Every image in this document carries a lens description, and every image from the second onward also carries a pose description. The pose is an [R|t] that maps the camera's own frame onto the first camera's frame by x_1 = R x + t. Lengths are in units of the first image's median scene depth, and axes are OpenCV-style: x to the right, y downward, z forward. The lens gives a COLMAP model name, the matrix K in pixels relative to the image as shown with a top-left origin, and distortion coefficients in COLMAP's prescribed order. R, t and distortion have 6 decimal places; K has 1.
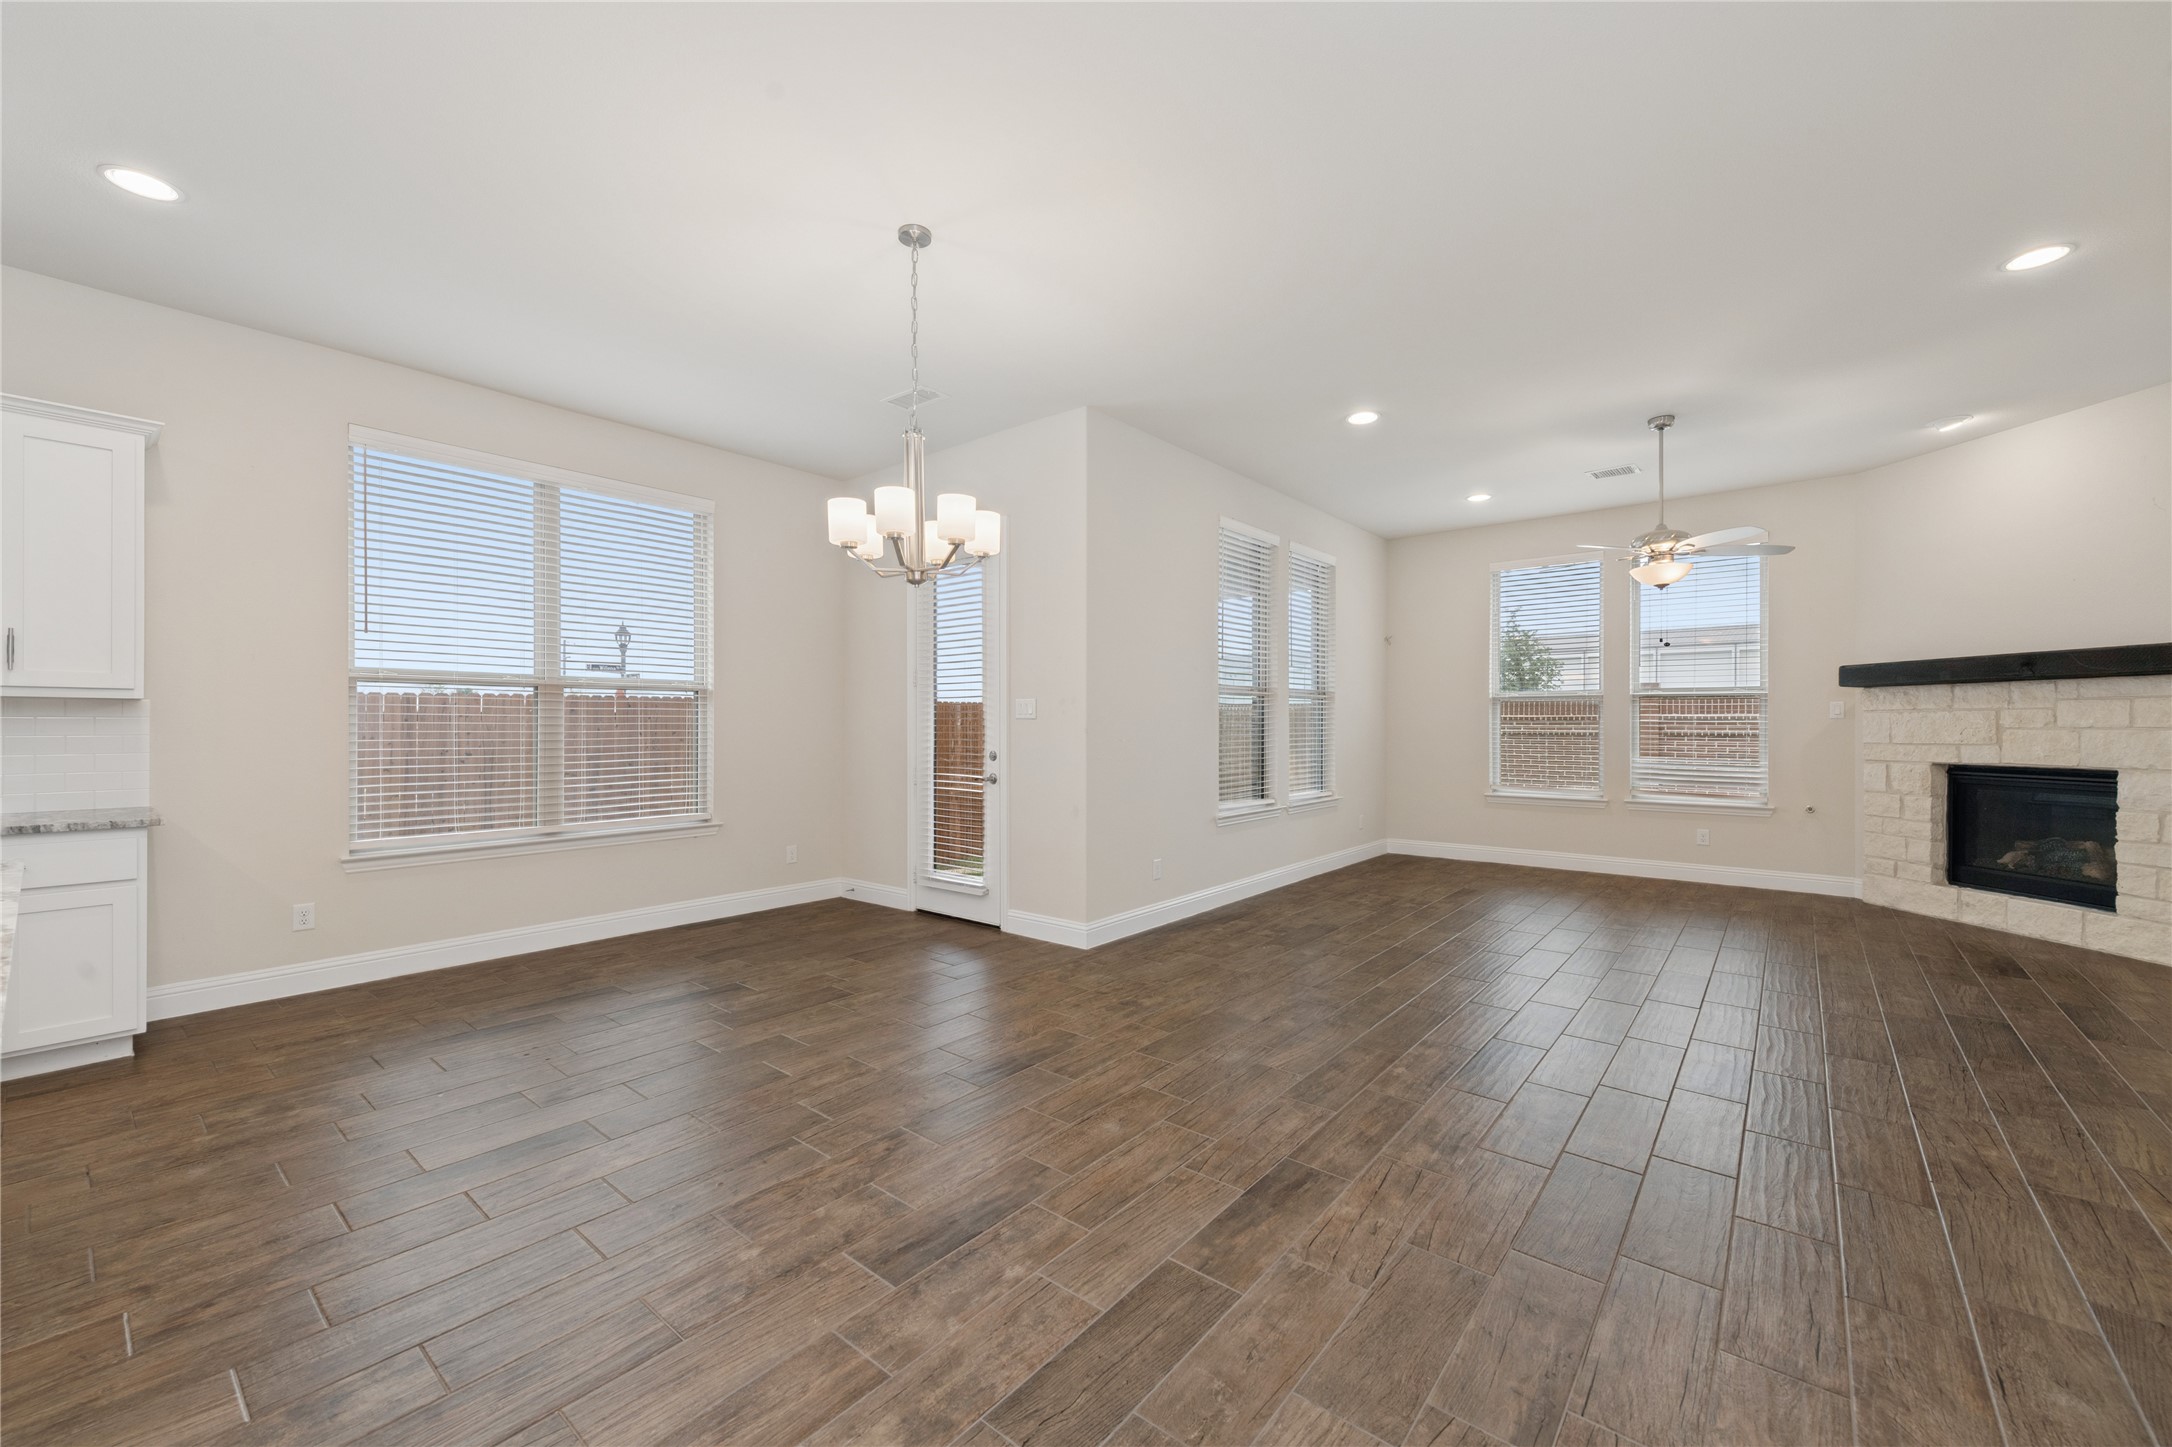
lens RADIAL K [[854.3, 0, 1067.0], [0, 854.3, 718.1], [0, 0, 1]] dist [-0.003981, -0.000150]
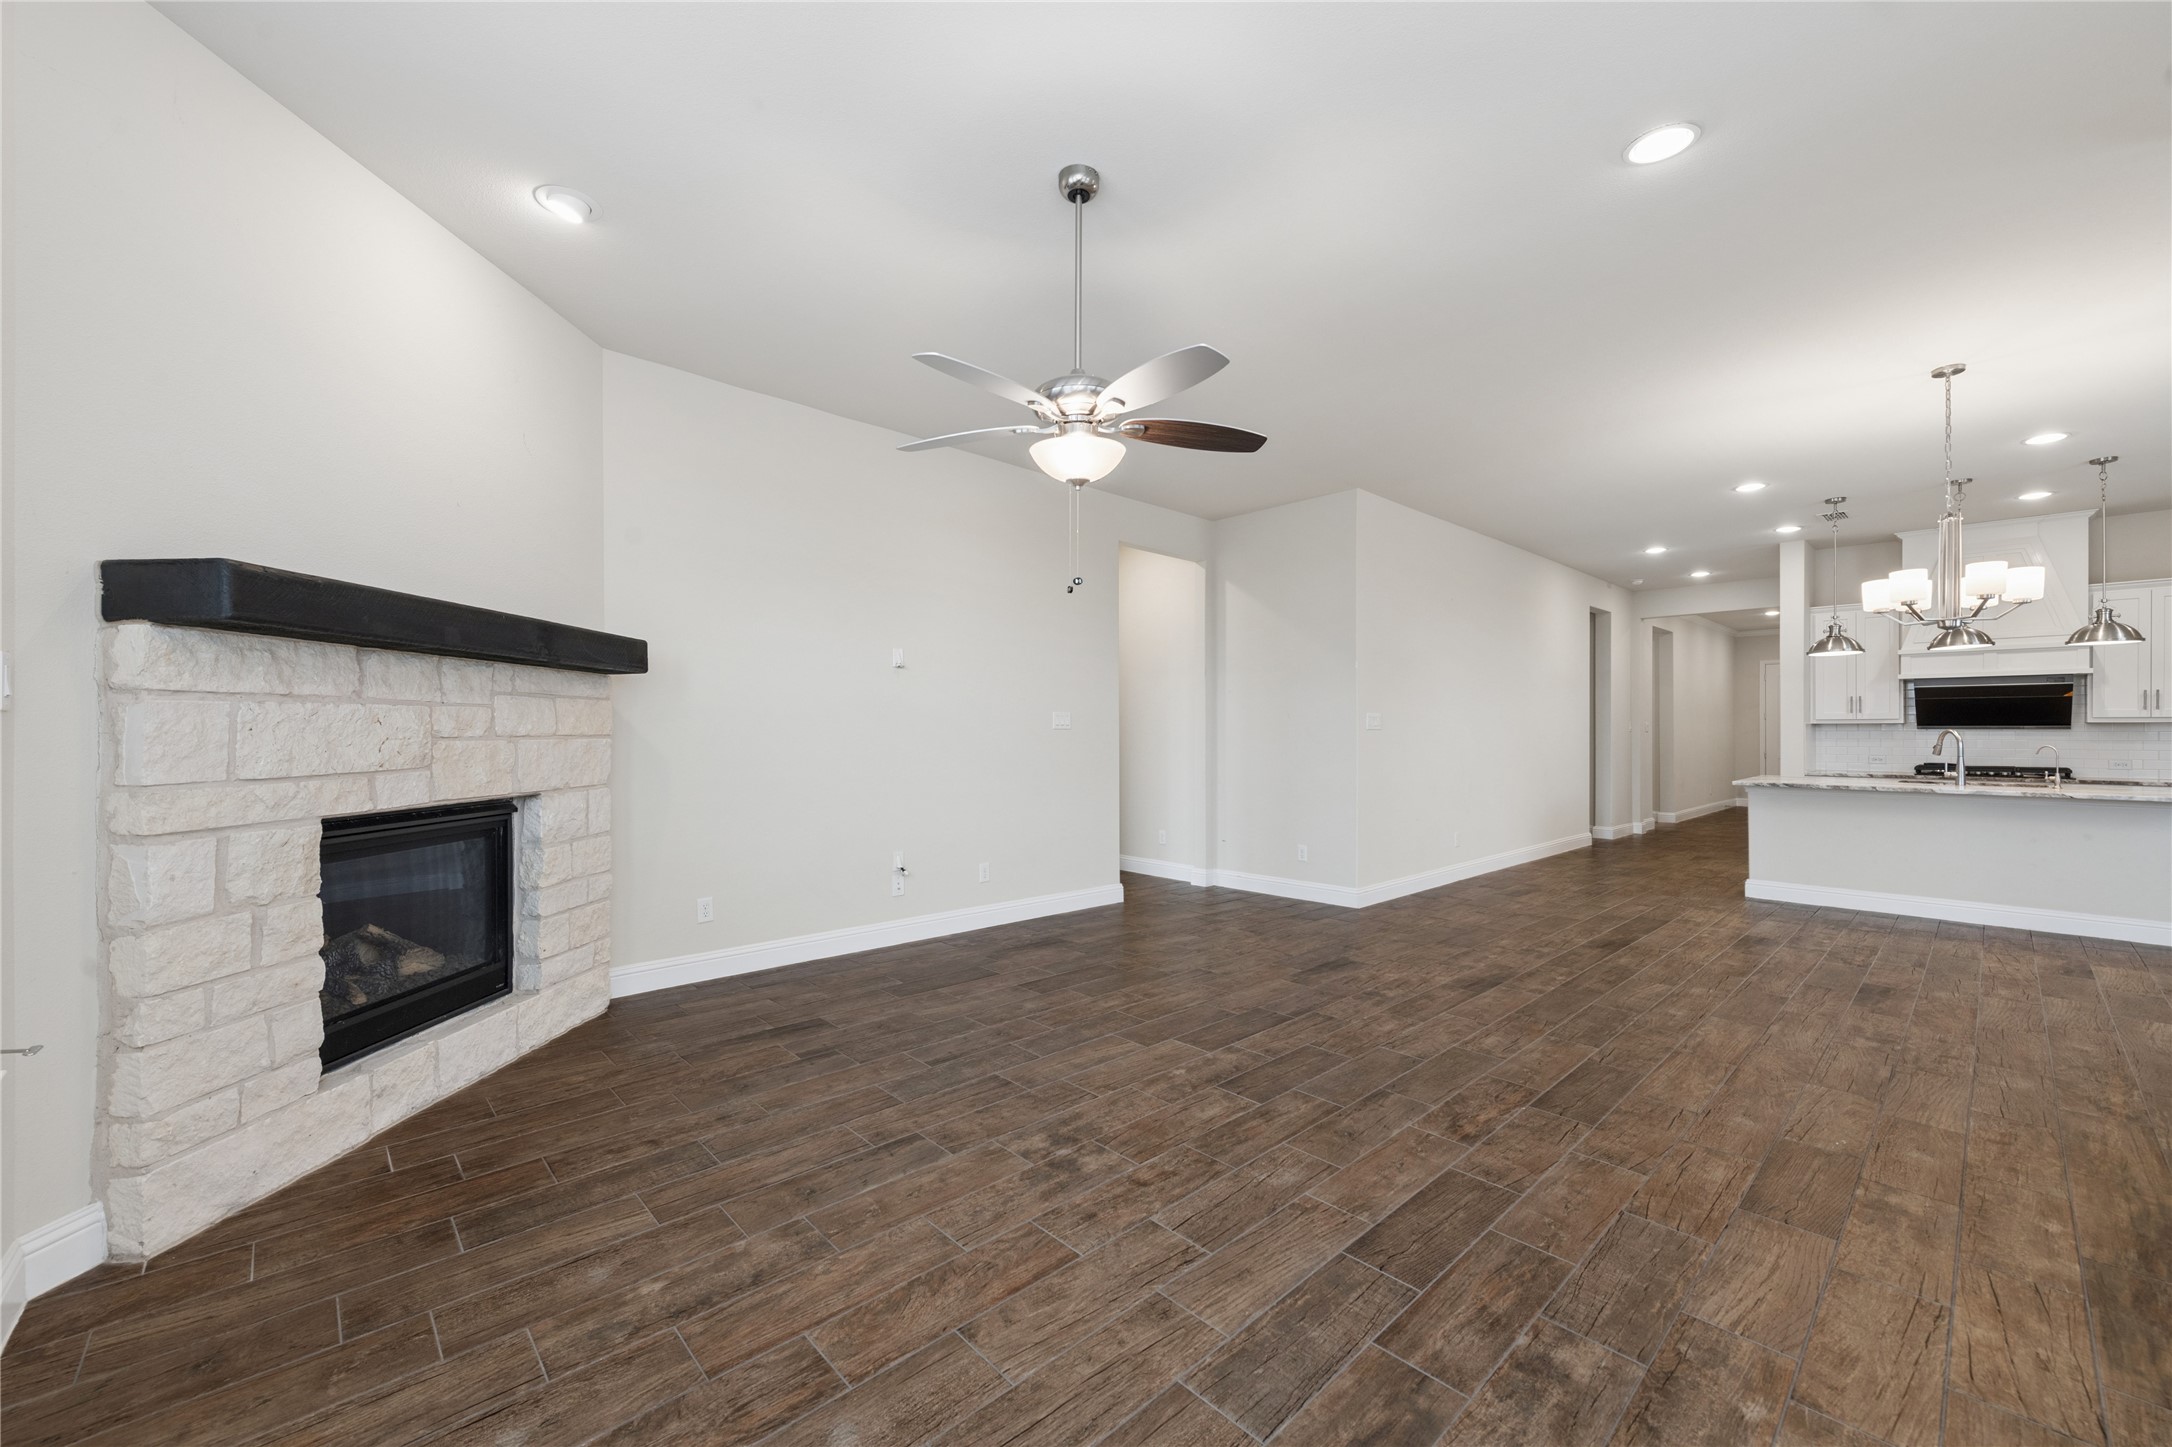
lens RADIAL K [[854.3, 0, 1095.2], [0, 854.3, 723.5], [0, 0, 1]] dist [-0.003981, -0.000150]
pose [[-0.994669, 0.002960, 0.103078, 0.657532], [0.001208, 0.999854, -0.017050, 0.013284], [-0.103114, -0.016835, -0.994527, 1.621466]]
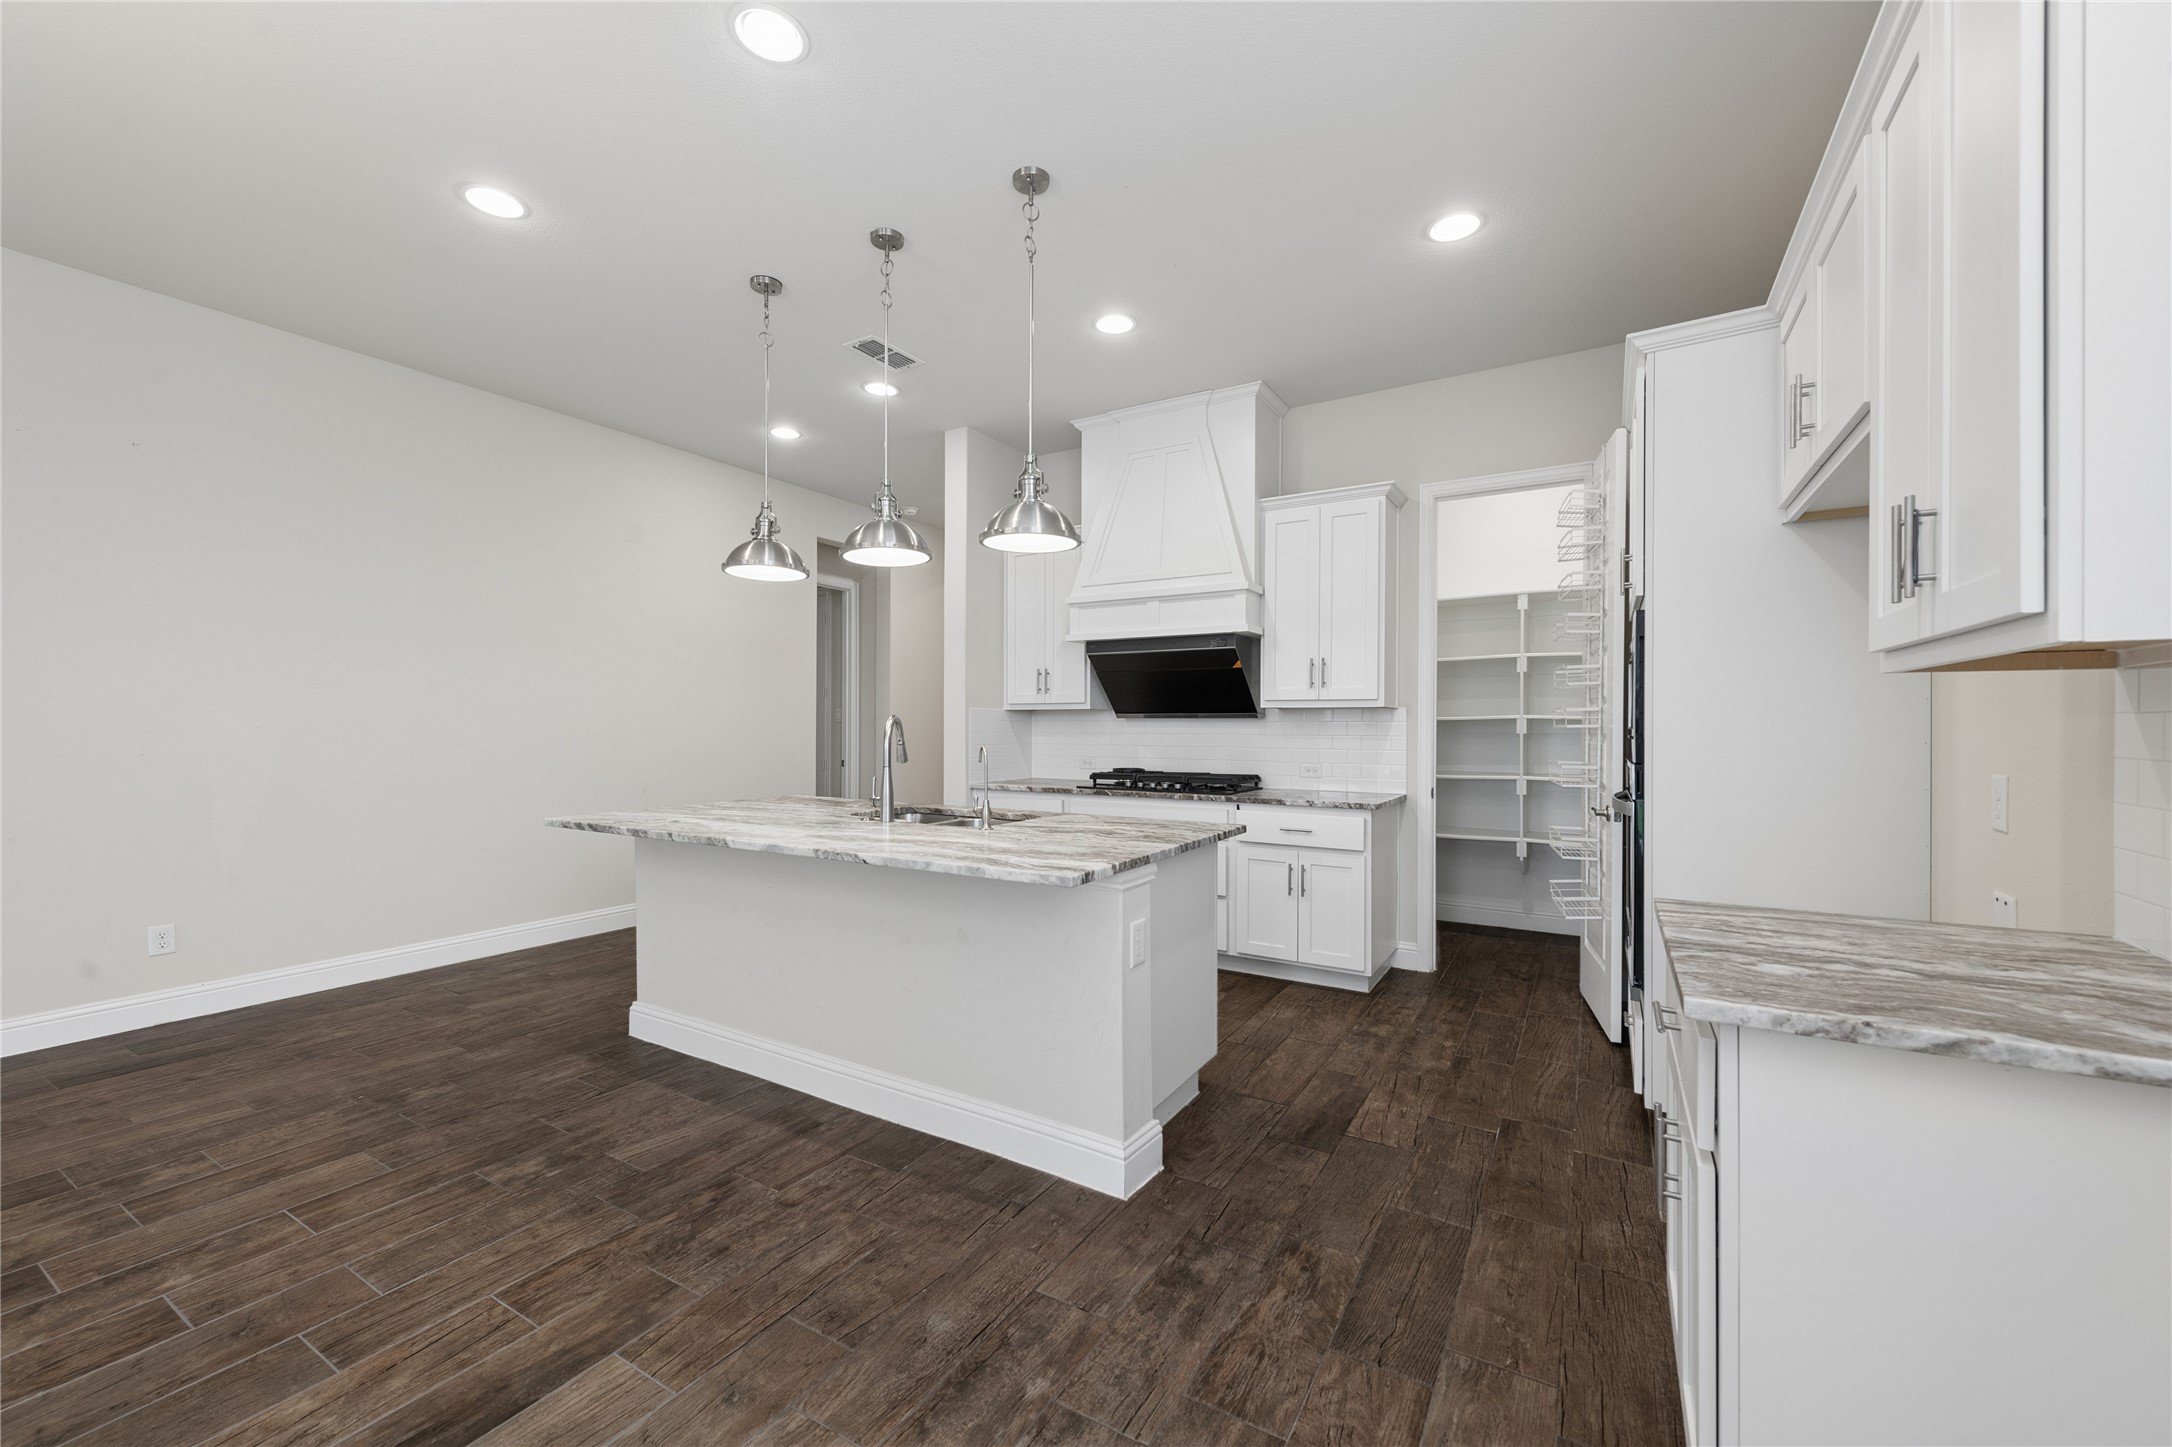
lens RADIAL K [[854.3, 0, 1086.0], [0, 854.3, 716.5], [0, 0, 1]] dist [-0.003981, -0.000150]
pose [[-0.984968, -0.002719, -0.172715, -0.526725], [-0.003317, 0.999989, 0.003175, -0.007323], [0.172705, 0.003700, -0.984967, 0.917575]]
